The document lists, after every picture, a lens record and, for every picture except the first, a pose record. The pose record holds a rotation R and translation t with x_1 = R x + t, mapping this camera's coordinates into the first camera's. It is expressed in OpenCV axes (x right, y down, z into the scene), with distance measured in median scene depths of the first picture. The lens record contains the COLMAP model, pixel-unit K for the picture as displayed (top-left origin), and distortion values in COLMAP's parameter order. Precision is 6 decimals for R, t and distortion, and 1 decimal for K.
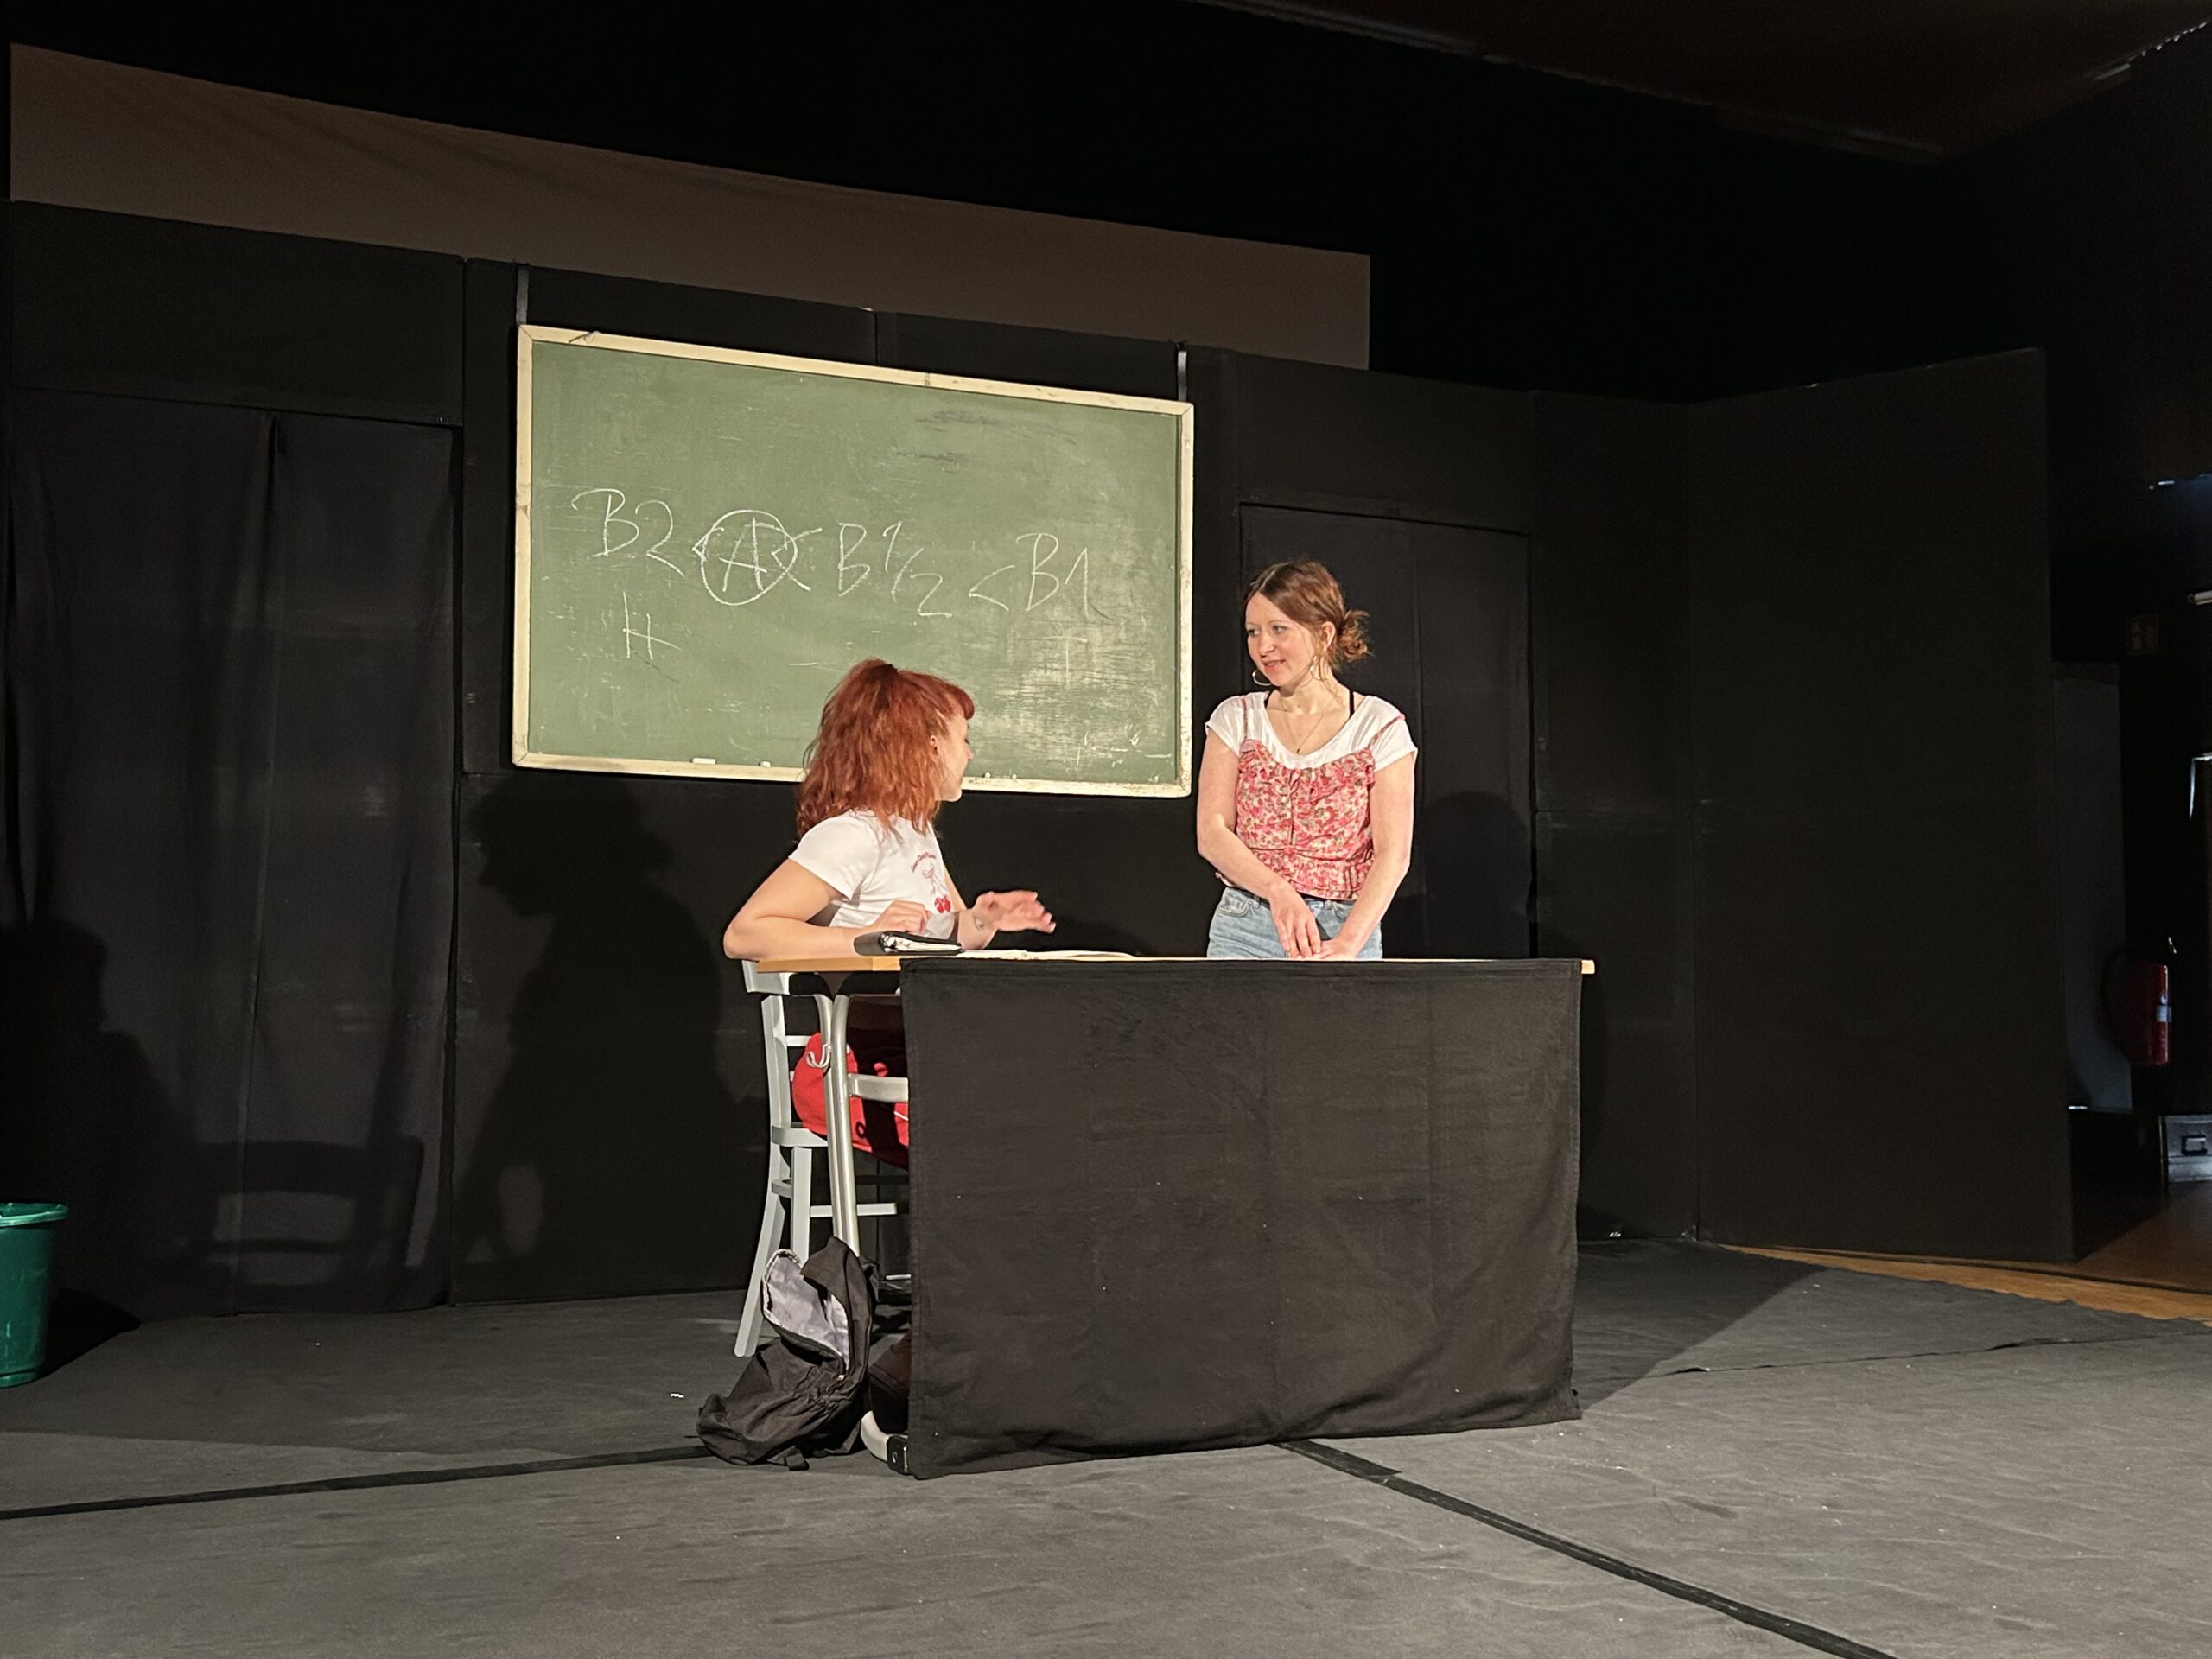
lens RADIAL K [[2307.2, 0, 1106.0], [0, 2307.2, 829.5], [0, 0, 1]] dist [0.051415, -0.006211]
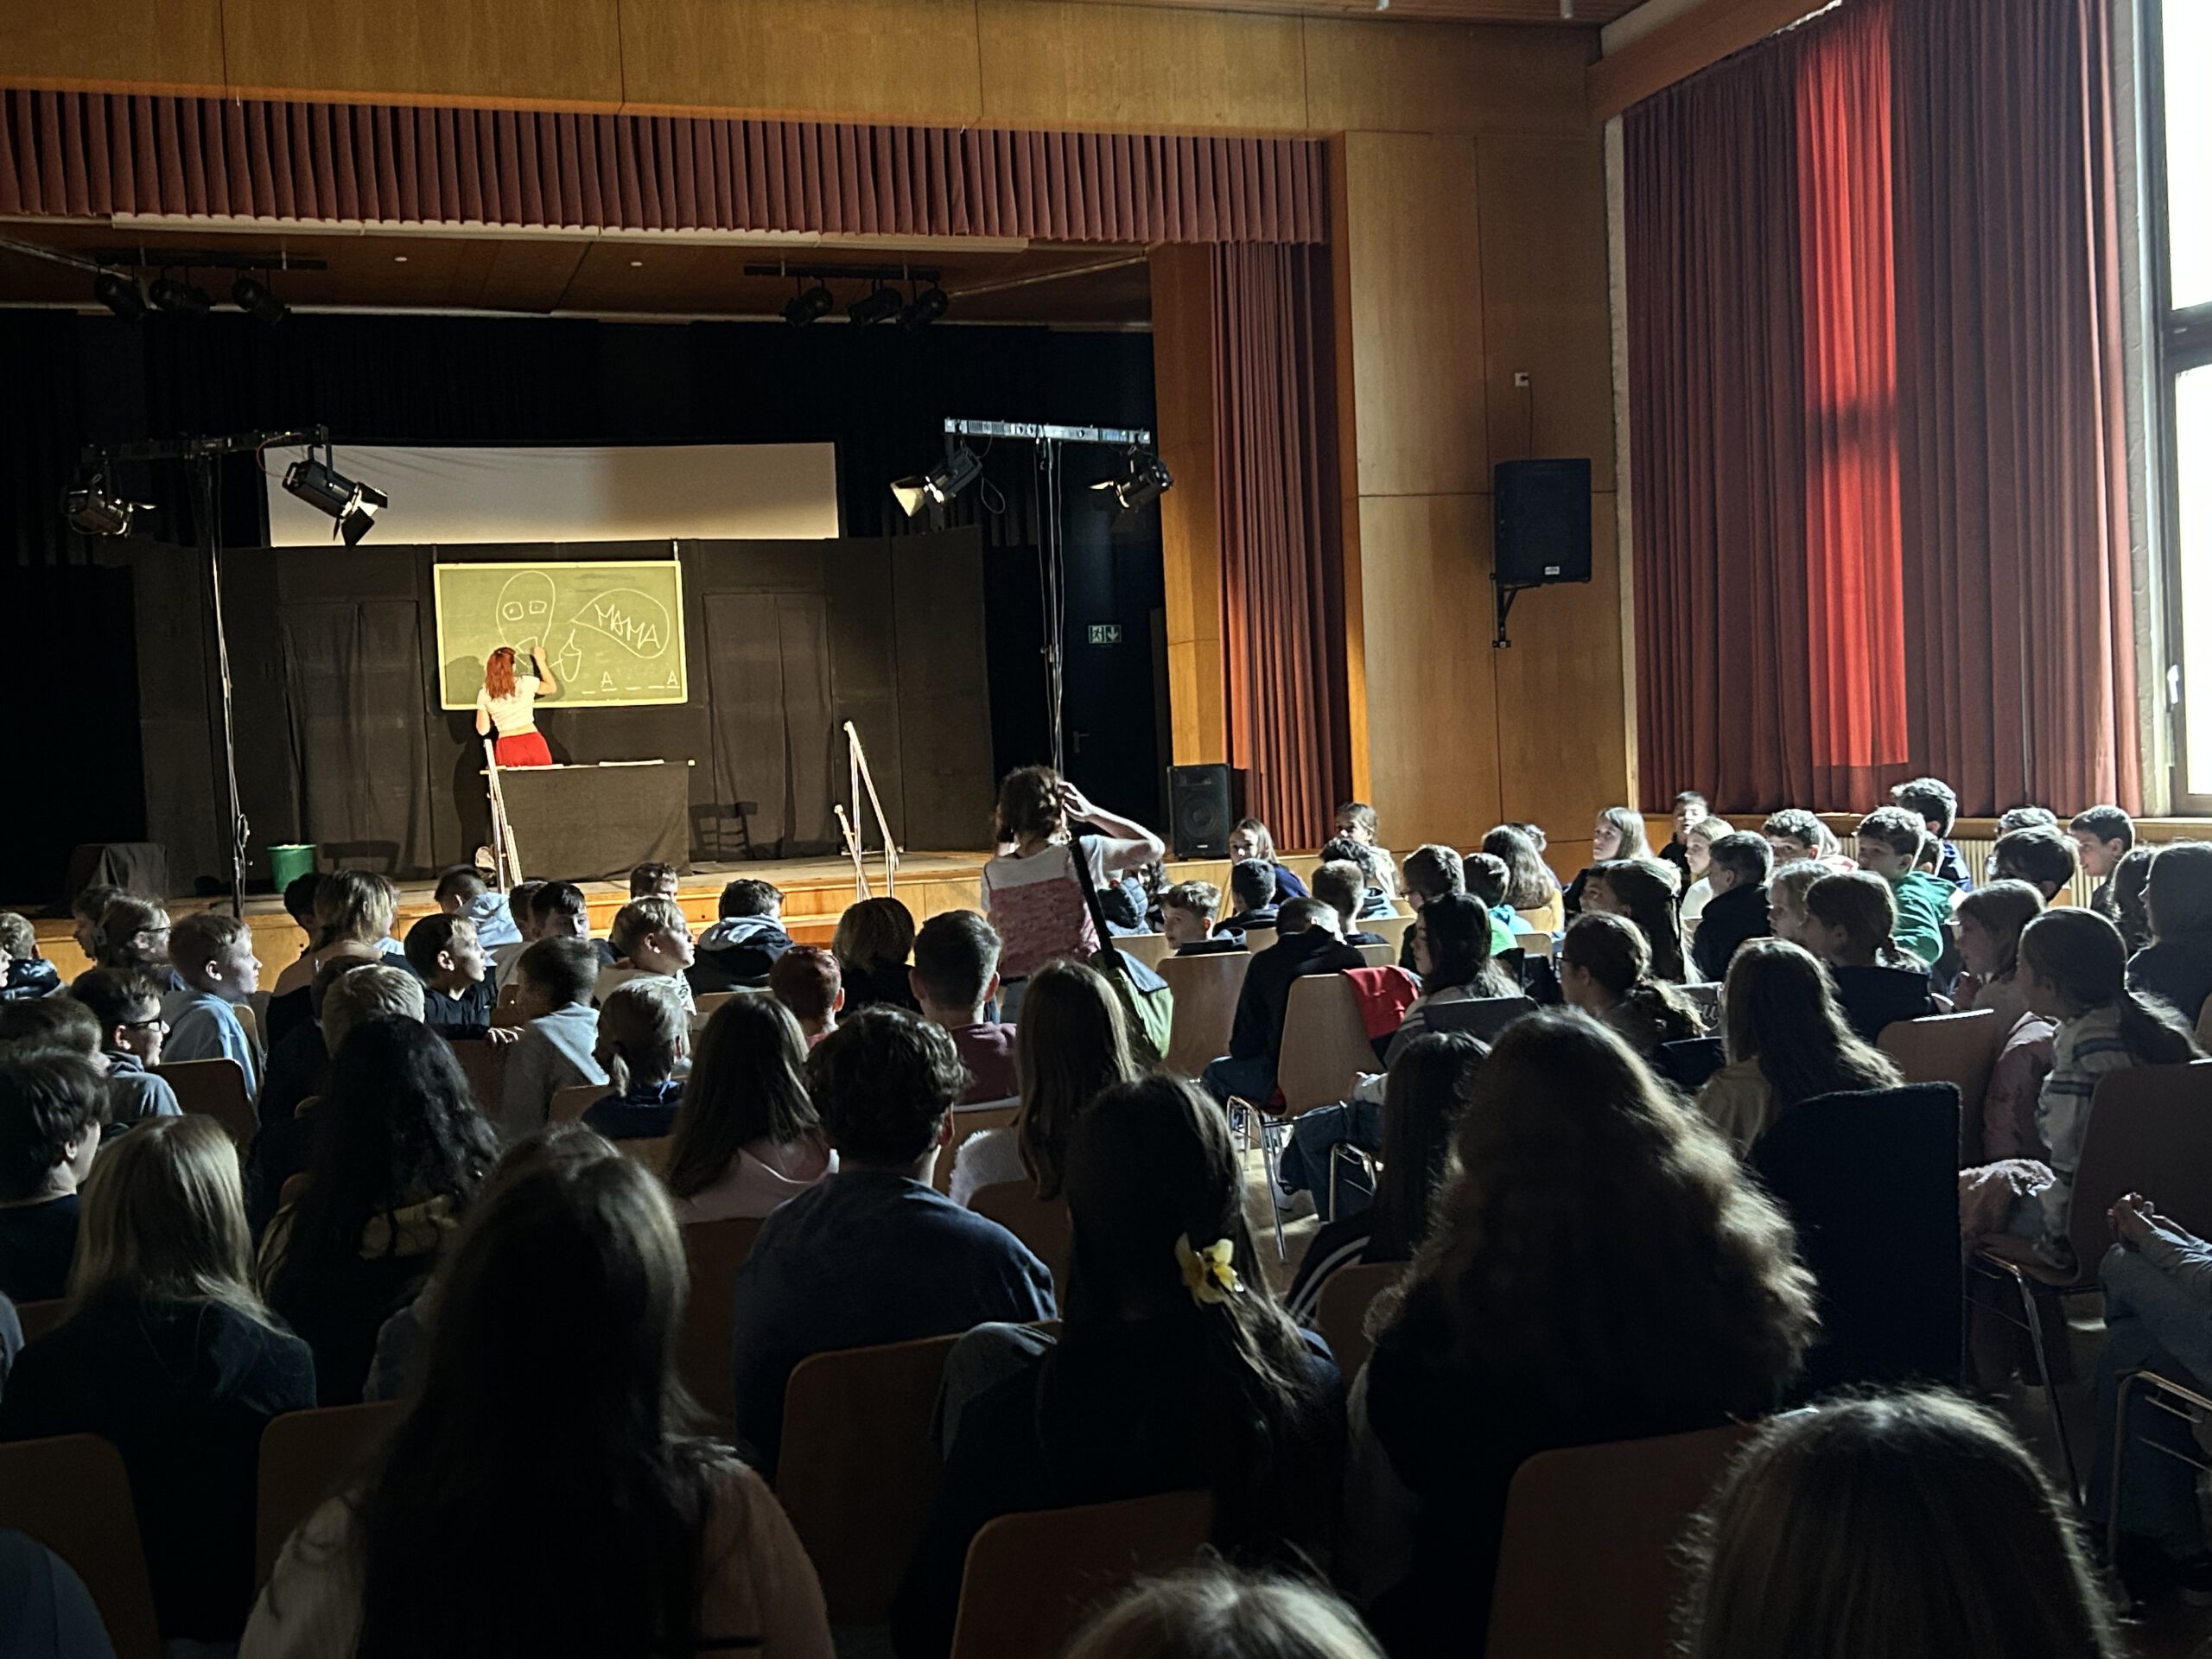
lens RADIAL K [[2449.2, 0, 1106.0], [0, 2449.2, 829.5], [0, 0, 1]] dist [0.136861, -0.324710]
pose [[0.992370, -0.043415, -0.115397, 1.002438], [0.055221, 0.993336, 0.101161, -0.152659], [0.110236, -0.106761, 0.988155, -2.197734]]
